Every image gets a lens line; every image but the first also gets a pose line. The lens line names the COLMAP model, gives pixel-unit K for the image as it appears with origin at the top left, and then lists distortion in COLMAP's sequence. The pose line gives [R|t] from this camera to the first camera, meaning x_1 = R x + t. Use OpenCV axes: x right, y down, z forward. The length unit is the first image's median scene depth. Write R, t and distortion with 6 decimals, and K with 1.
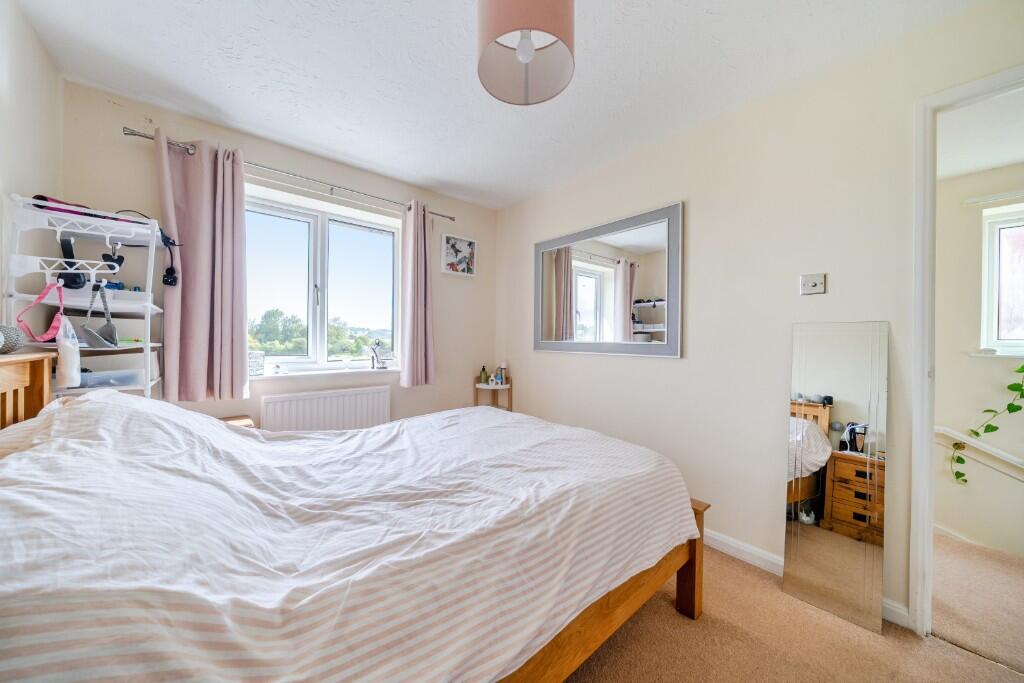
lens RADIAL K [[346.9, 0, 509.0], [0, 346.9, 337.0], [0, 0, 1]] dist [-0.000079, -0.000122]
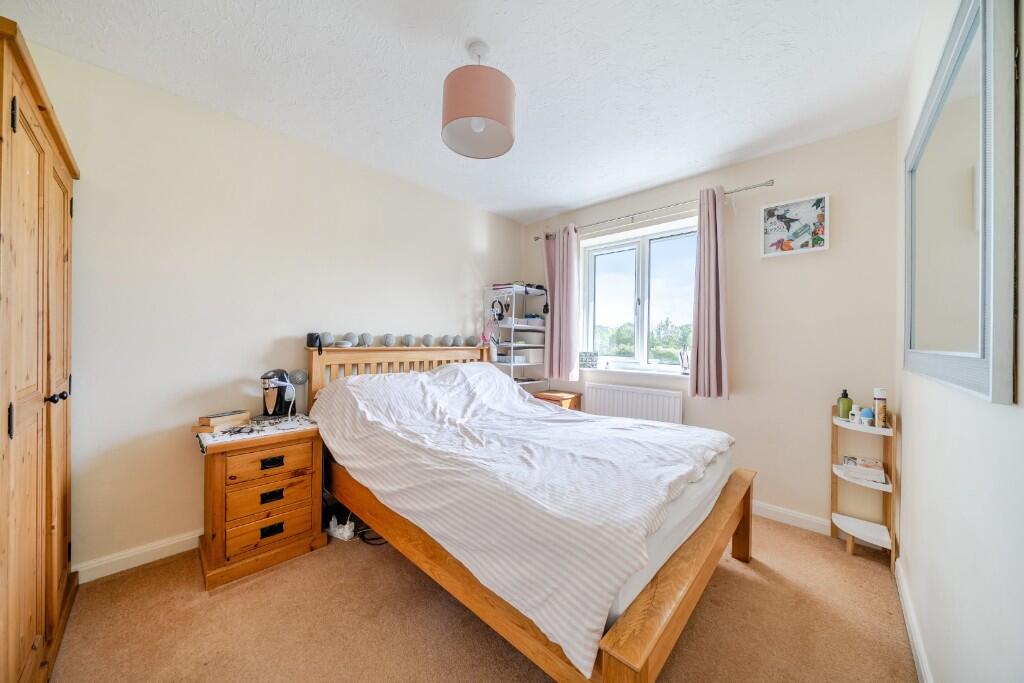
lens RADIAL K [[346.9, 0, 508.3], [0, 346.9, 342.3], [0, 0, 1]] dist [-0.000079, -0.000122]
pose [[0.109584, -0.002723, -0.993974, 0.592431], [-0.010740, 0.999935, -0.003923, 0.009886], [0.993920, 0.011106, 0.109547, 0.423631]]
